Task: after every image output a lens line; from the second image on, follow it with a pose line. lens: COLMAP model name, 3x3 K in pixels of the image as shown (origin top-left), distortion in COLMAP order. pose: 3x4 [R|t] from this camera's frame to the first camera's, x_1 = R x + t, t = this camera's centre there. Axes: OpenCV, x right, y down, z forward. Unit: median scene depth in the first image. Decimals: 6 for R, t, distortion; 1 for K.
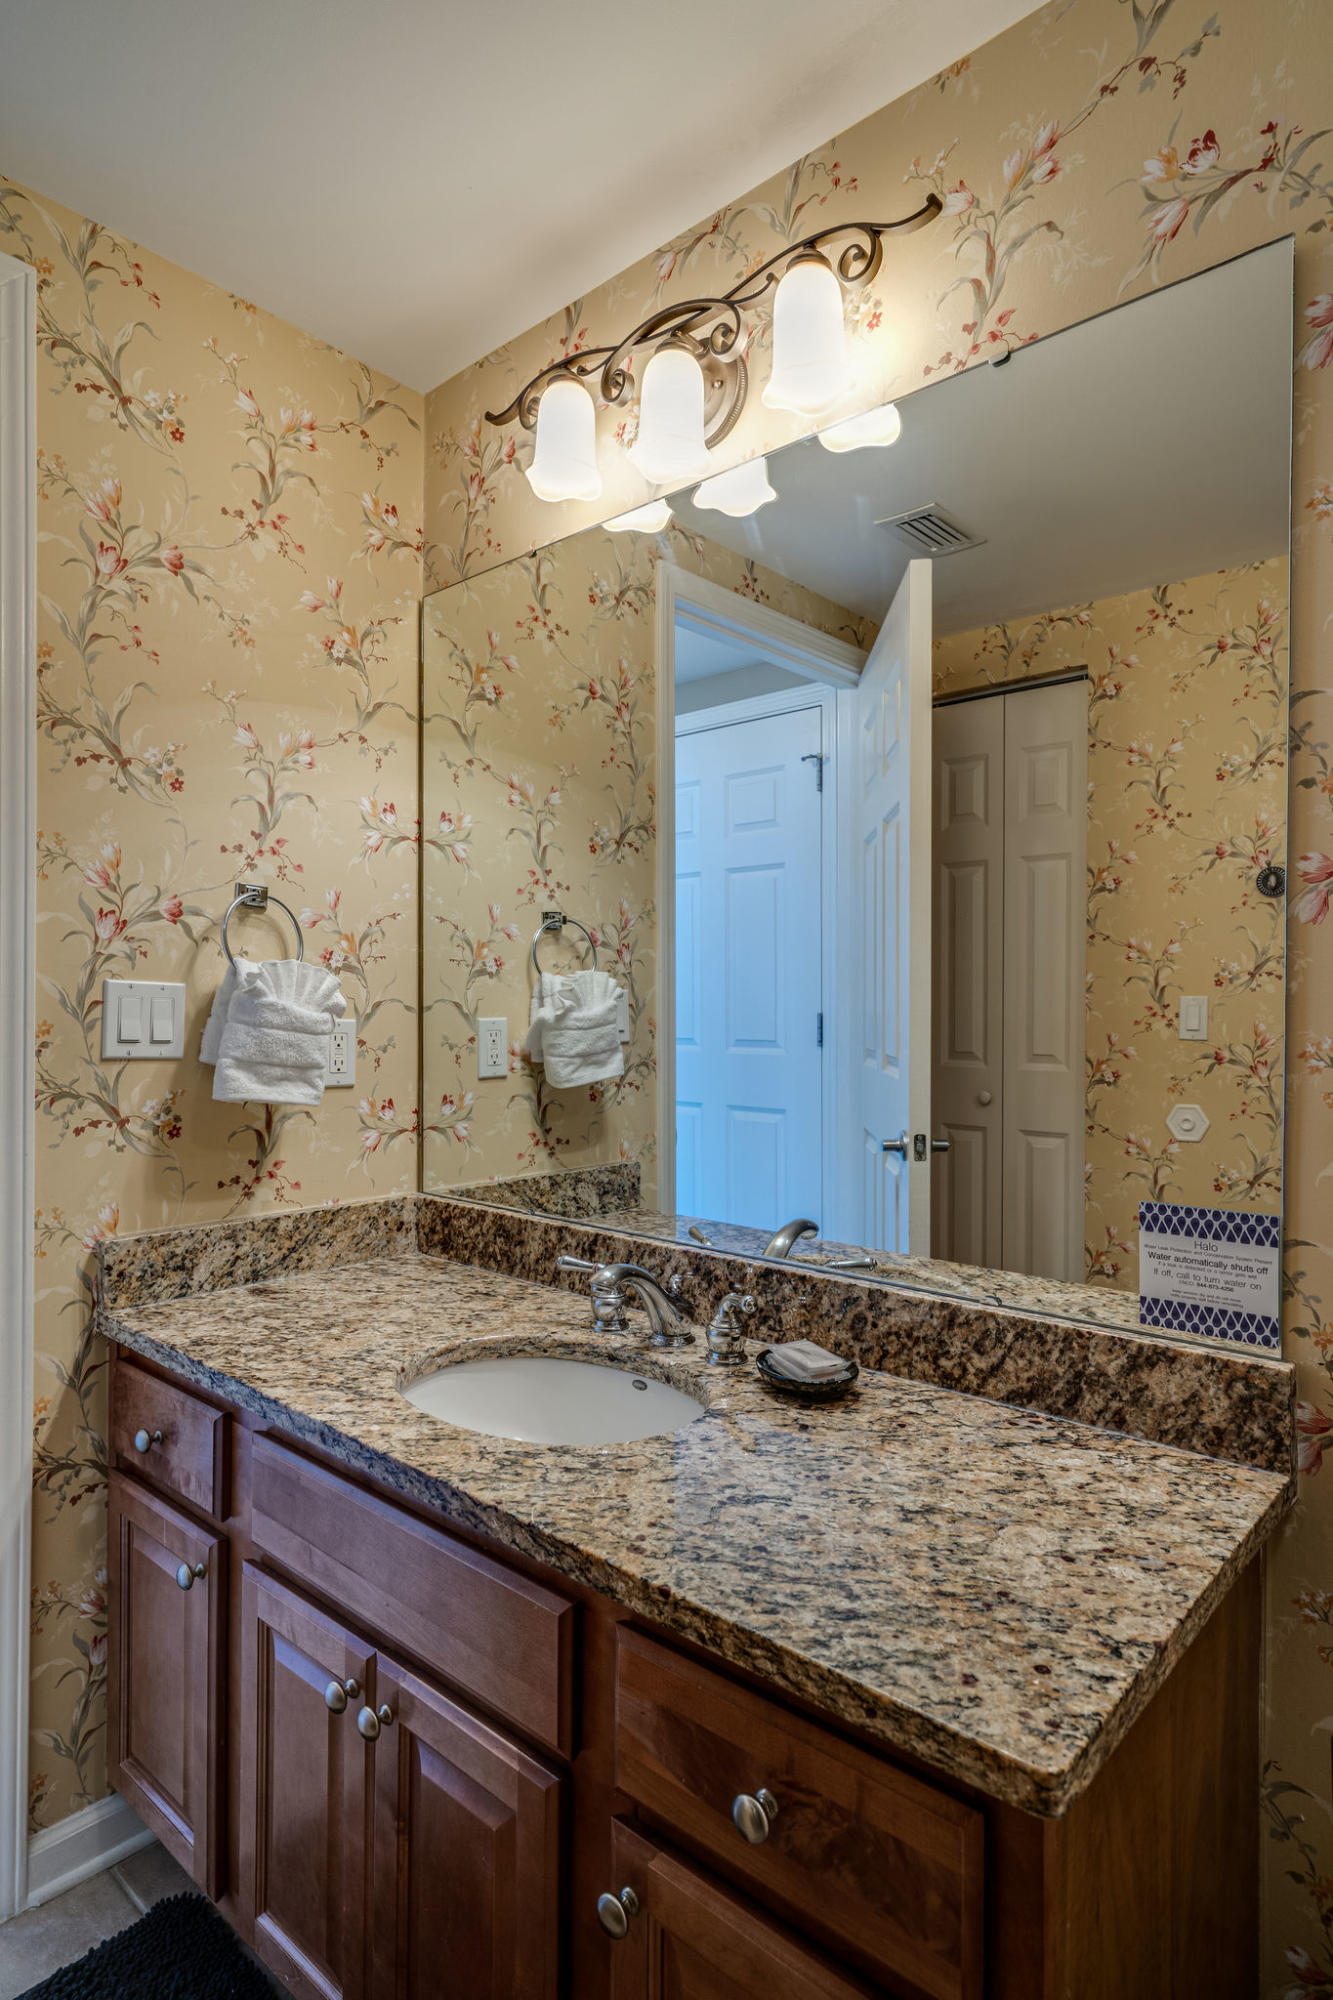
lens RADIAL K [[1108.5, 0, 666.7], [0, 1108.5, 1012.4], [0, 0, 1]] dist [0.008406, -0.000461]
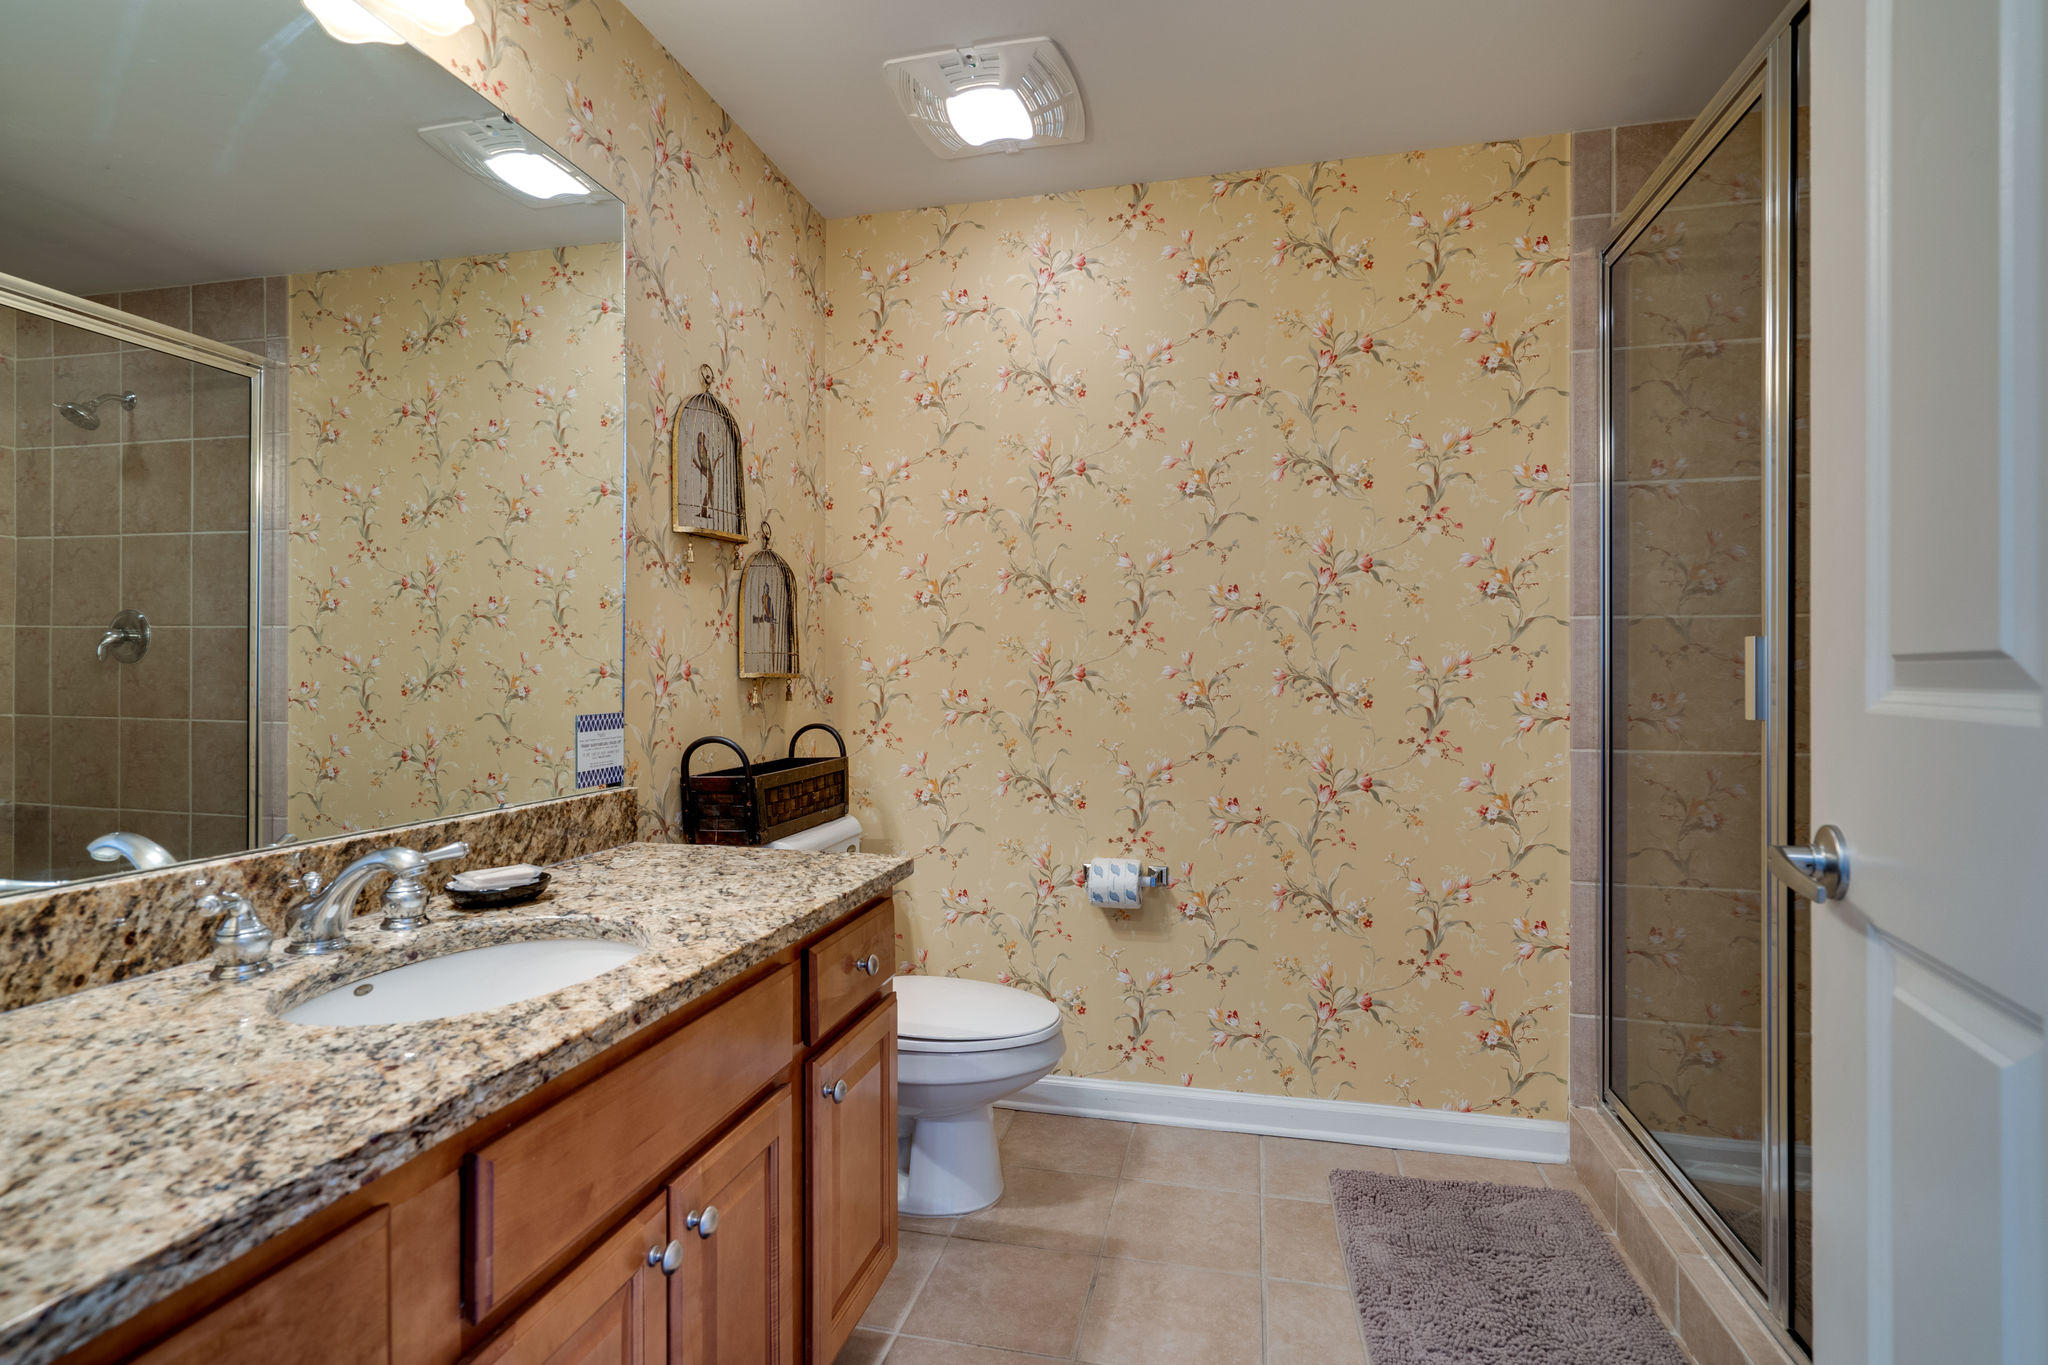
lens RADIAL K [[1081.7, 0, 1019.4], [0, 1081.7, 674.8], [0, 0, 1]] dist [0.001951, 0.001744]
pose [[-0.498276, -0.000908, 0.867018, -1.183866], [0.001927, 0.999996, 0.002155, 0.099142], [-0.867016, 0.002745, -0.498272, 1.128306]]
